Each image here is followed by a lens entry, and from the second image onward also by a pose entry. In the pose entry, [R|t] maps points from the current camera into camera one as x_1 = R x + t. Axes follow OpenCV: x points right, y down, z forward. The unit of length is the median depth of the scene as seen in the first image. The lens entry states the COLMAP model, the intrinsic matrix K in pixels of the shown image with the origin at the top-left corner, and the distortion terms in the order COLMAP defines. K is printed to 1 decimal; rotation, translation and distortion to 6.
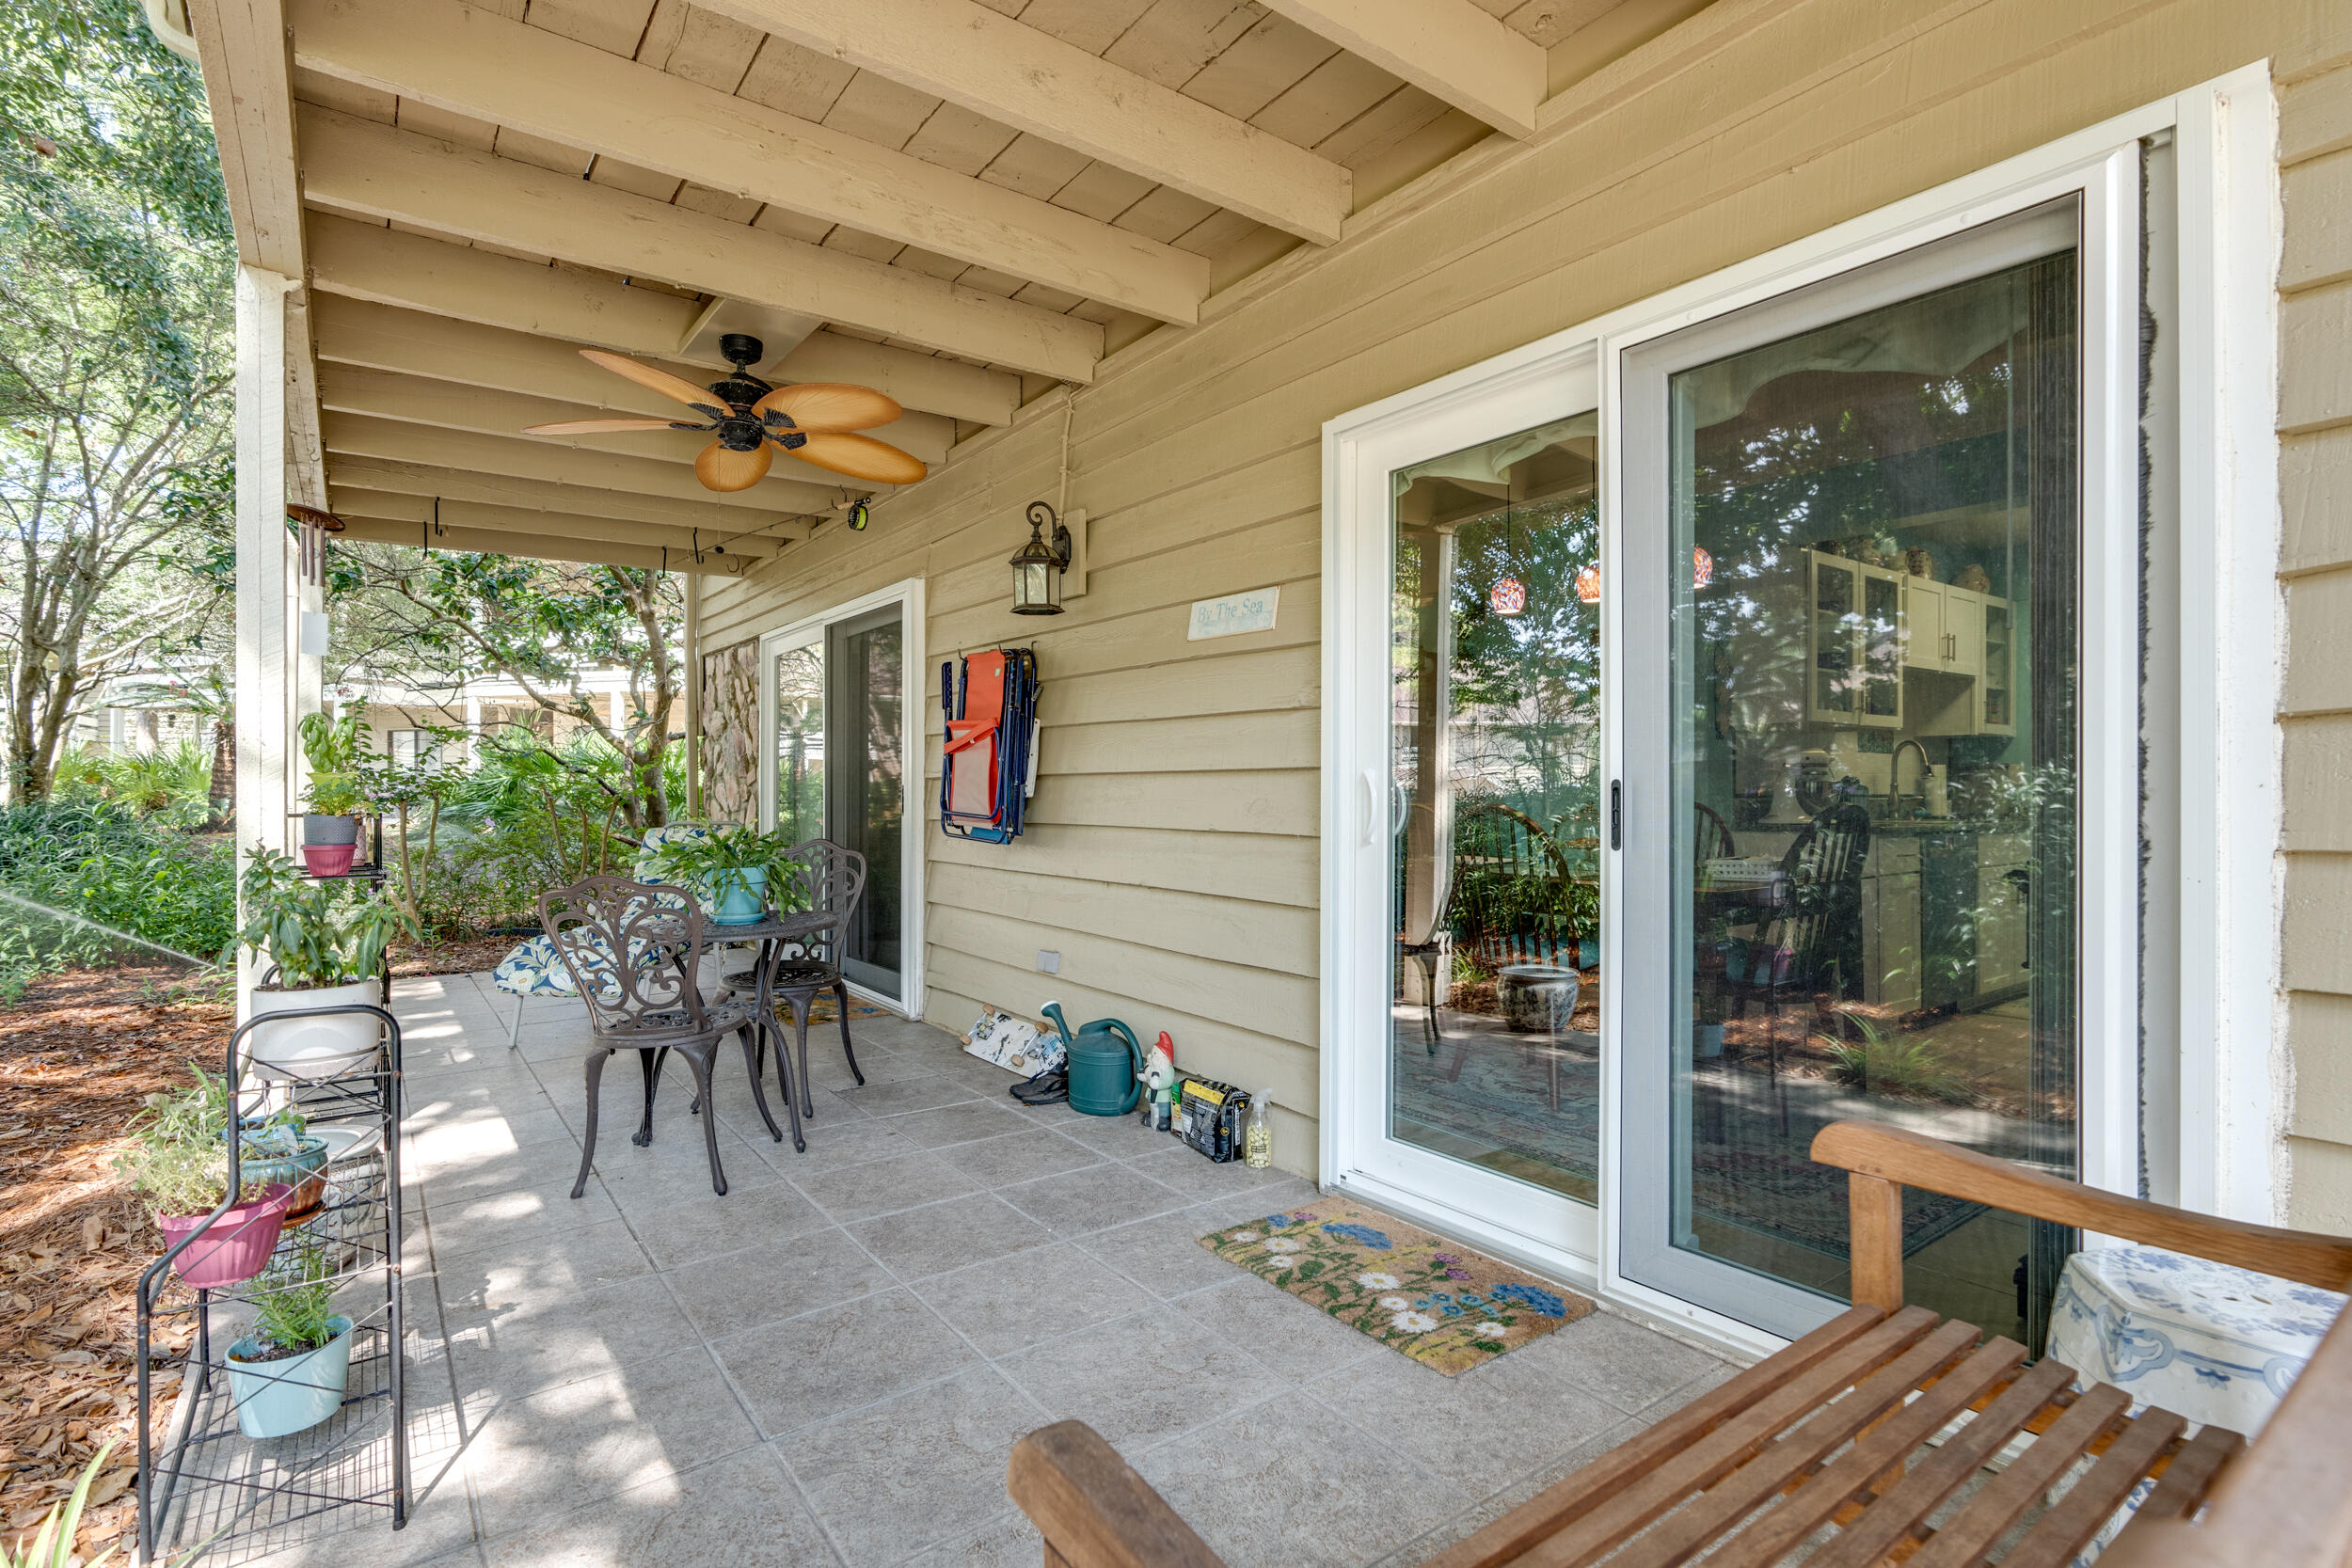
lens RADIAL K [[1115.8, 0, 1173.0], [0, 1115.8, 792.4], [0, 0, 1]] dist [-0.004812, 0.001745]
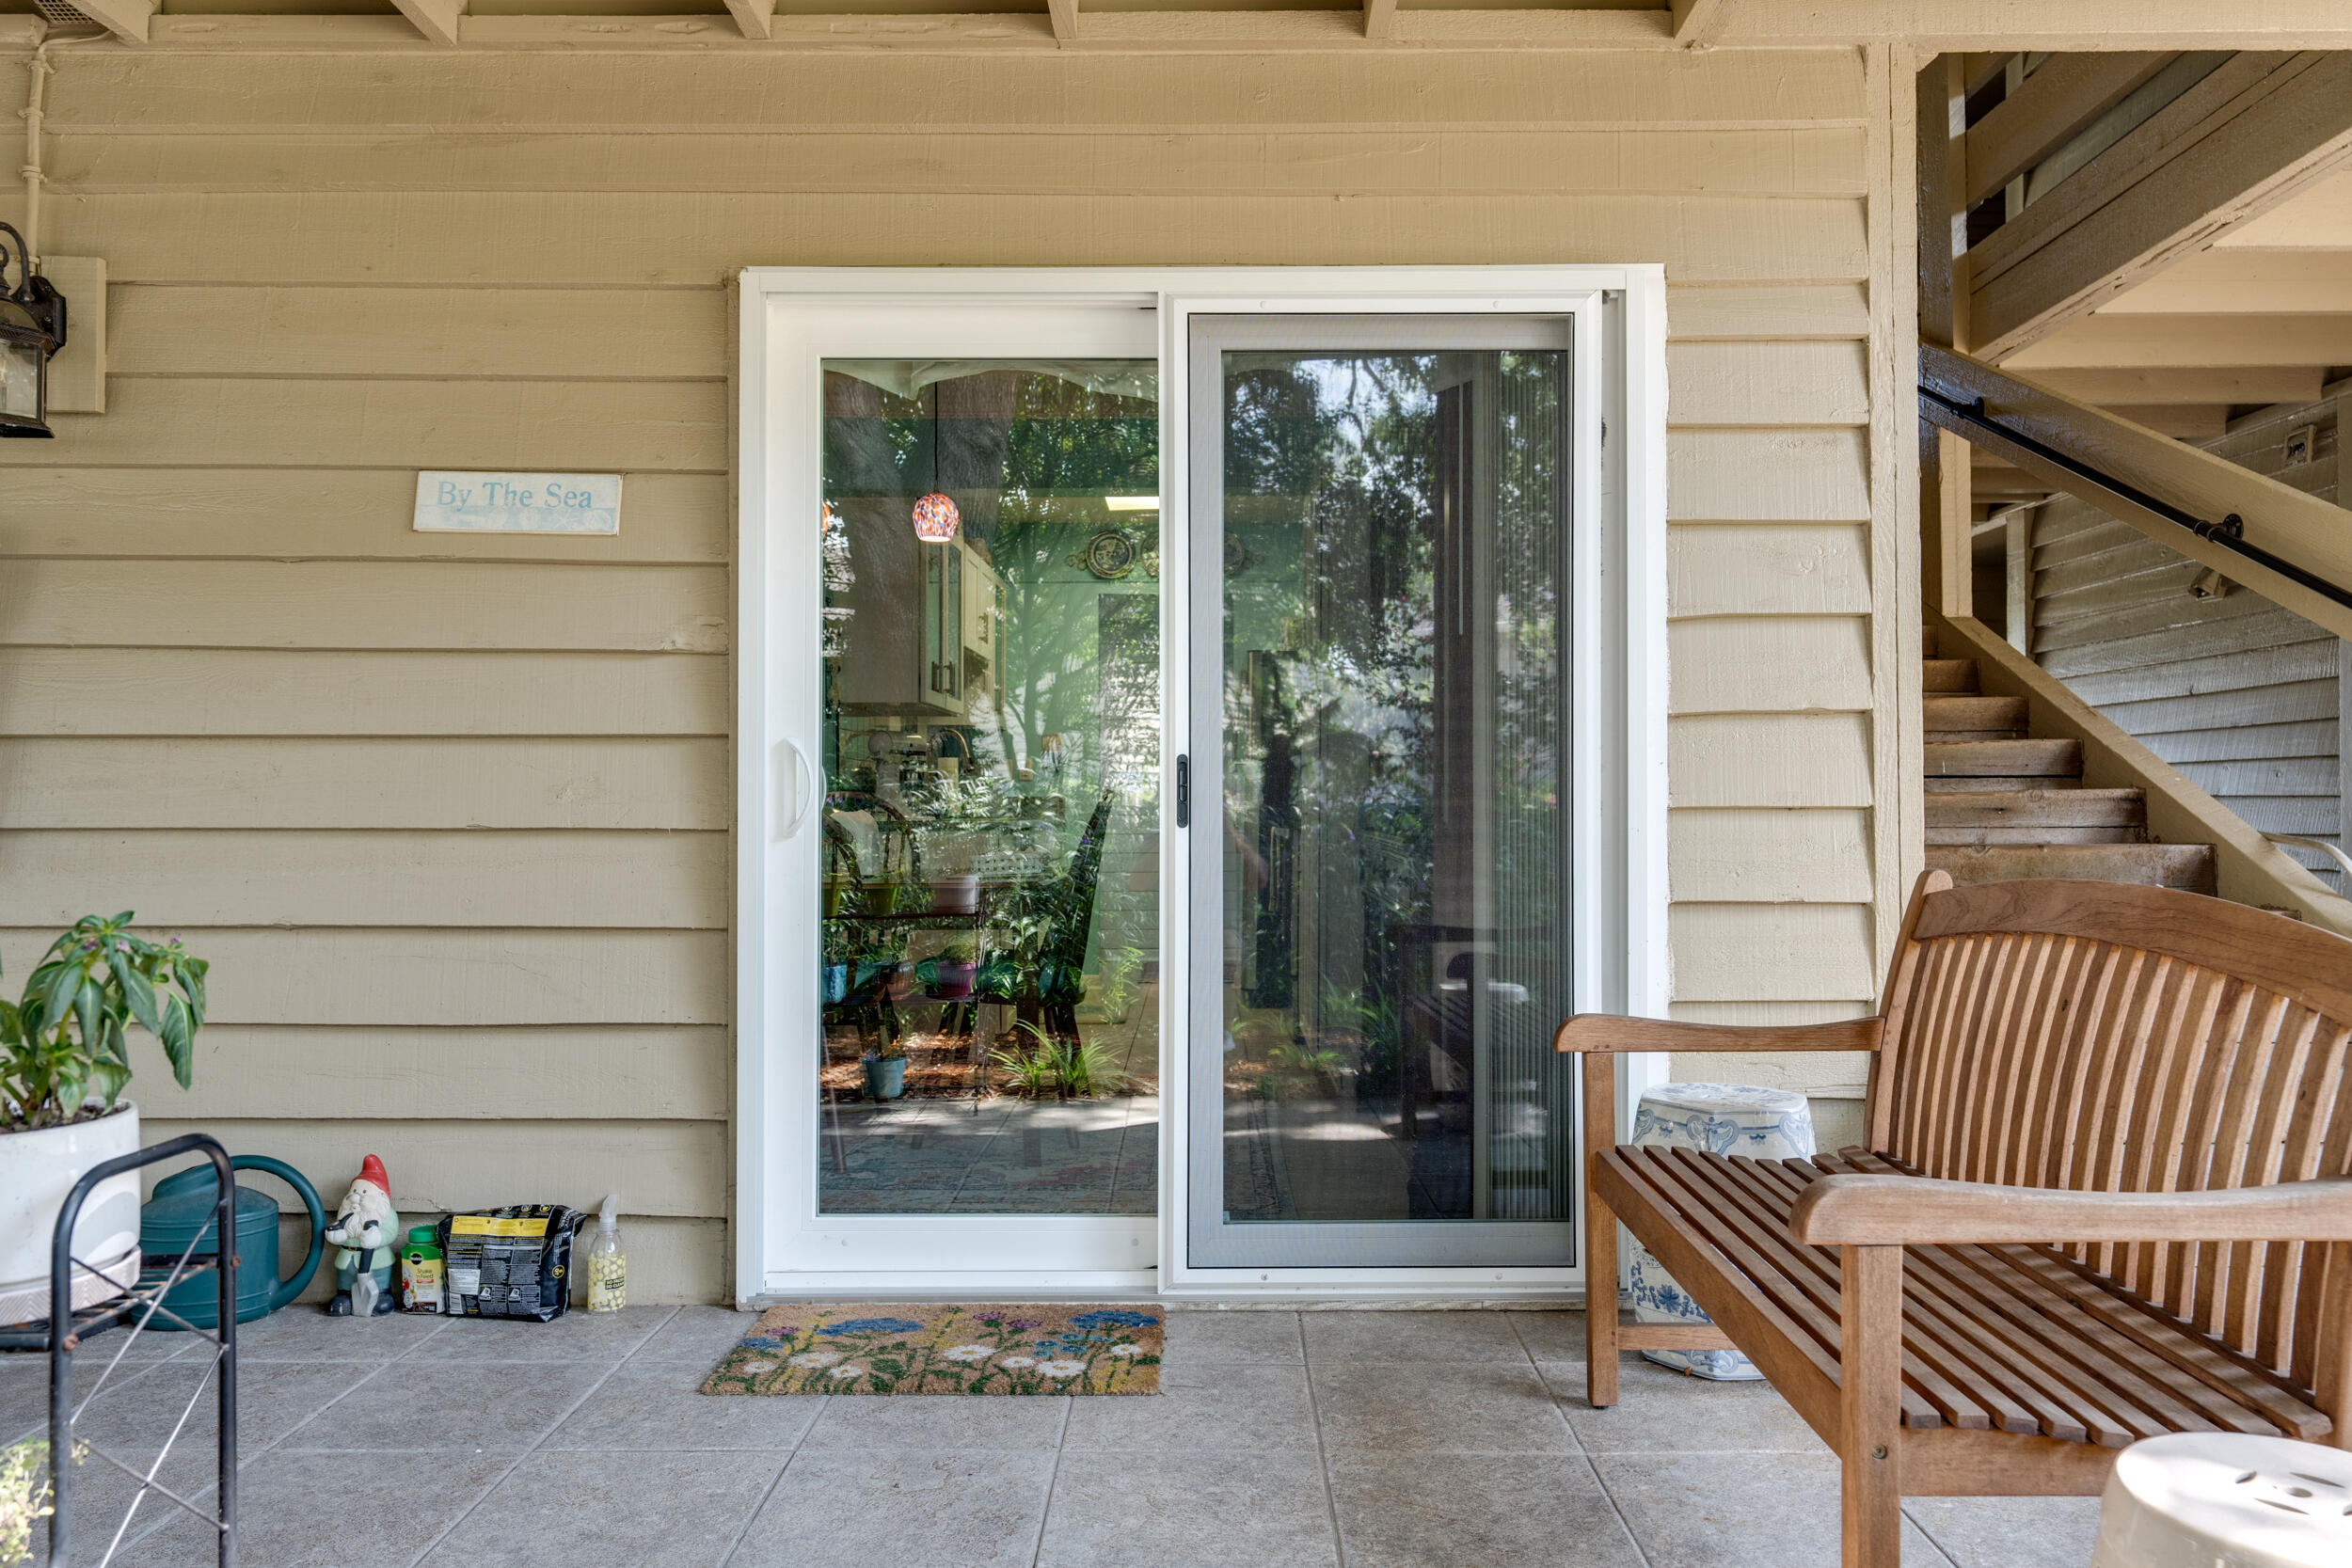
lens RADIAL K [[1691.6, 0, 1176.0], [0, 1691.6, 784.0], [0, 0, 1]] dist [0.003402, 0.004315]
pose [[0.600880, 0.005245, 0.799322, -0.537143], [0.000431, 0.999976, -0.006886, 0.016279], [-0.799339, 0.004482, 0.600863, 0.084066]]
